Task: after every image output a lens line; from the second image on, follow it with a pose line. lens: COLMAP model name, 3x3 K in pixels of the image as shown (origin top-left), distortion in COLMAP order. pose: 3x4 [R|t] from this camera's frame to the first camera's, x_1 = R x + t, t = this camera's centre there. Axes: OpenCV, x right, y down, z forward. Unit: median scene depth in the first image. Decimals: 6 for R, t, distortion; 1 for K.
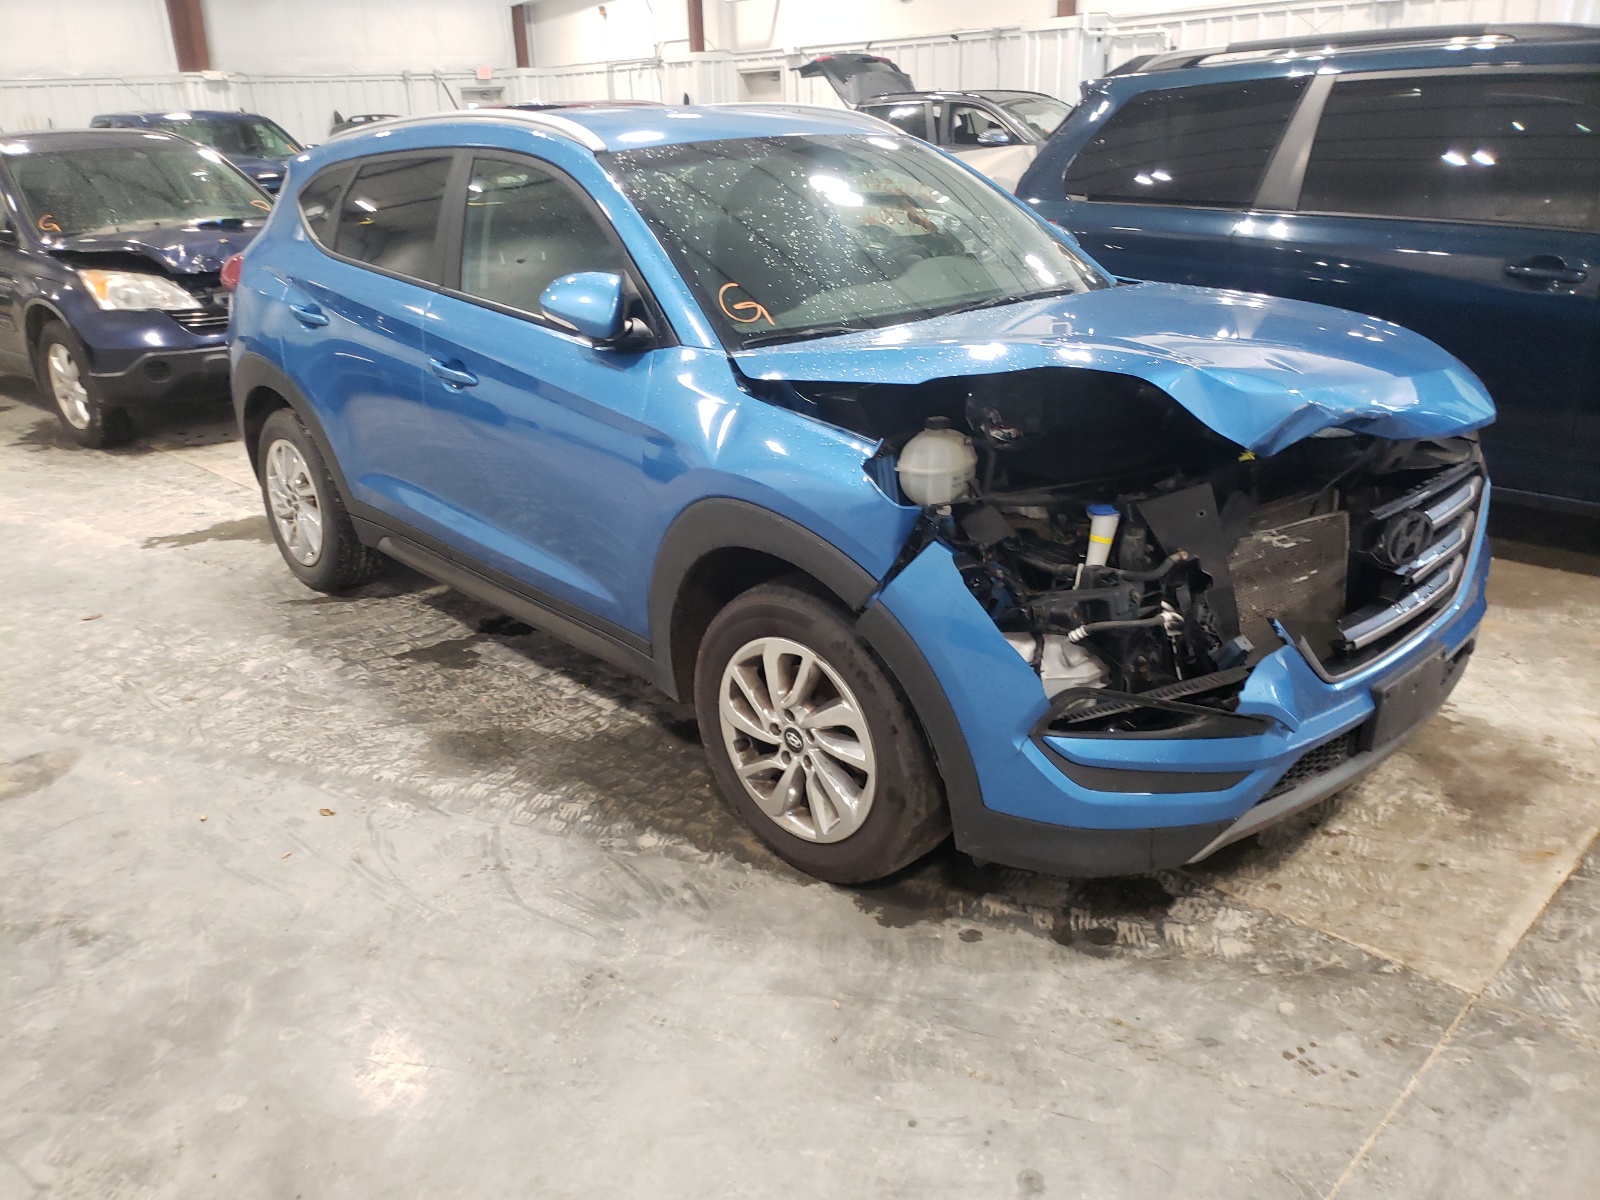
lens RADIAL K [[1207.8, 0, 796.9], [0, 1207.8, 609.5], [0, 0, 1]] dist [0.012164, 0.004968]
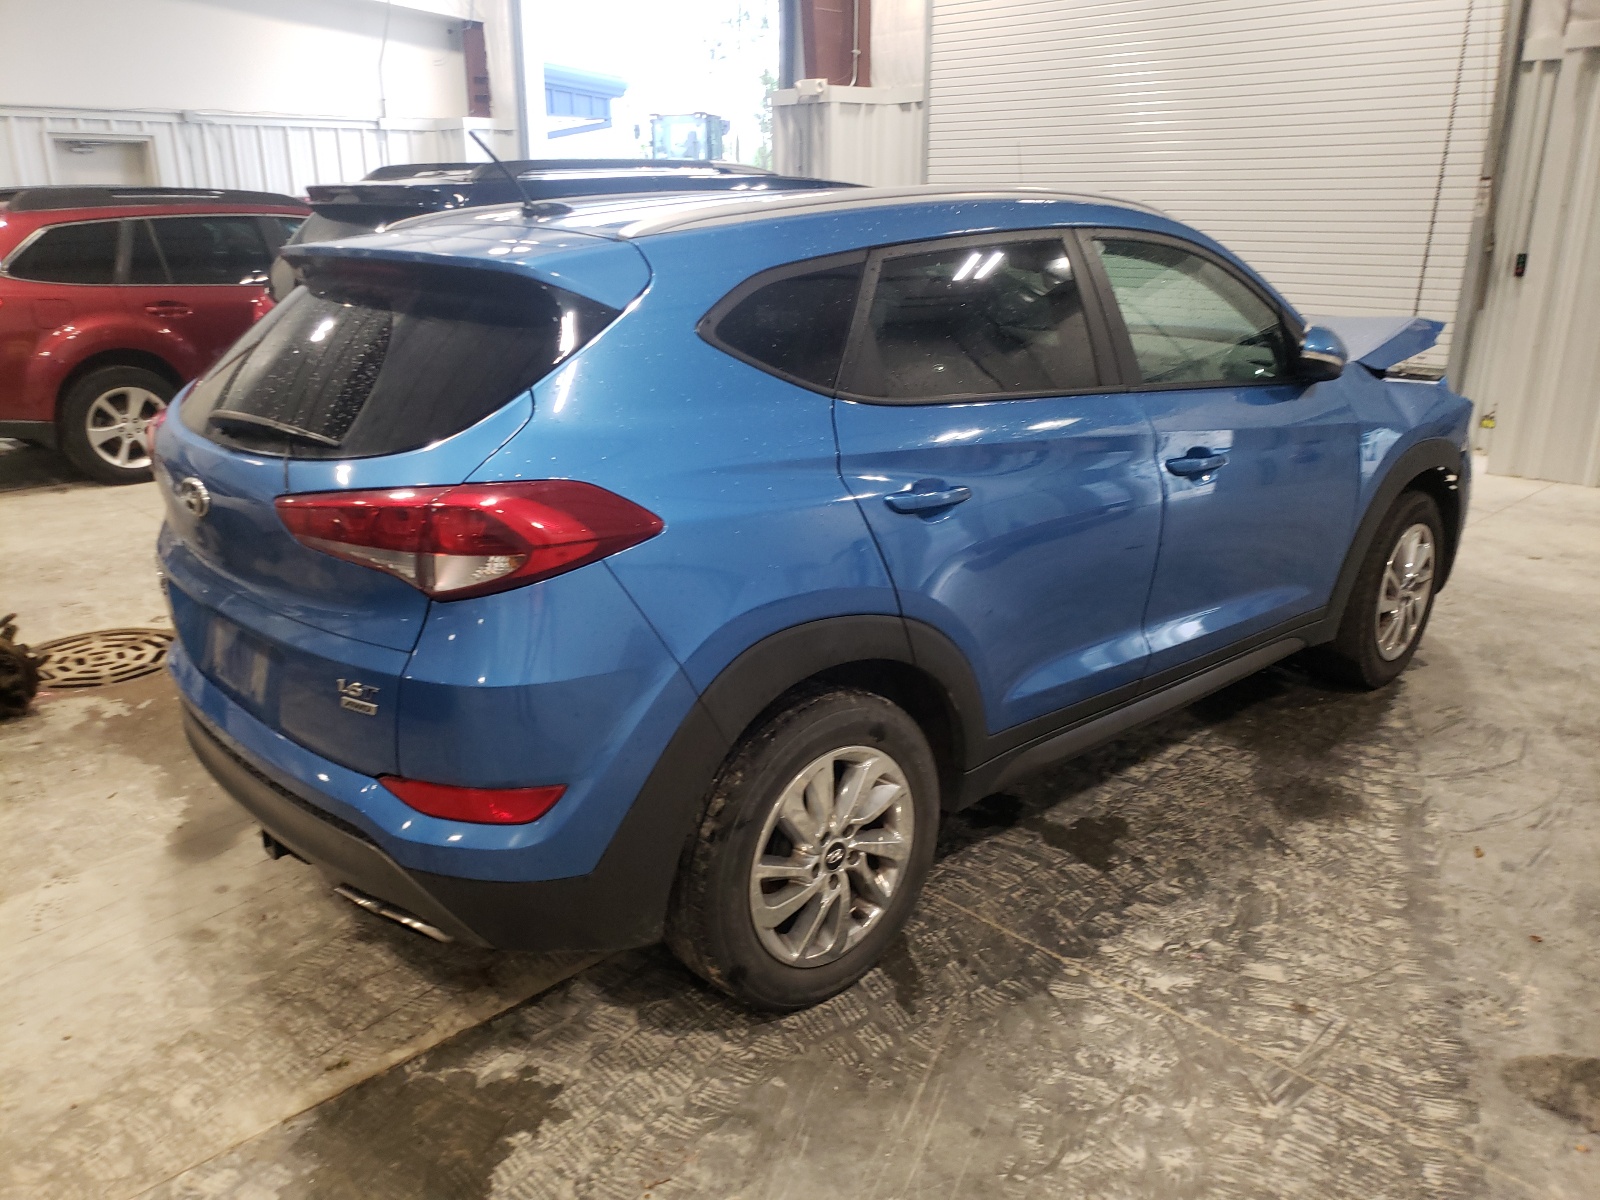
lens RADIAL K [[1207.8, 0, 795.8], [0, 1207.8, 590.3], [0, 0, 1]] dist [0.012164, 0.004968]
pose [[0.051822, -0.280748, 0.958381, -1.249561], [0.389777, 0.889243, 0.239418, -0.463397], [-0.919450, 0.361148, 0.155512, 1.206615]]
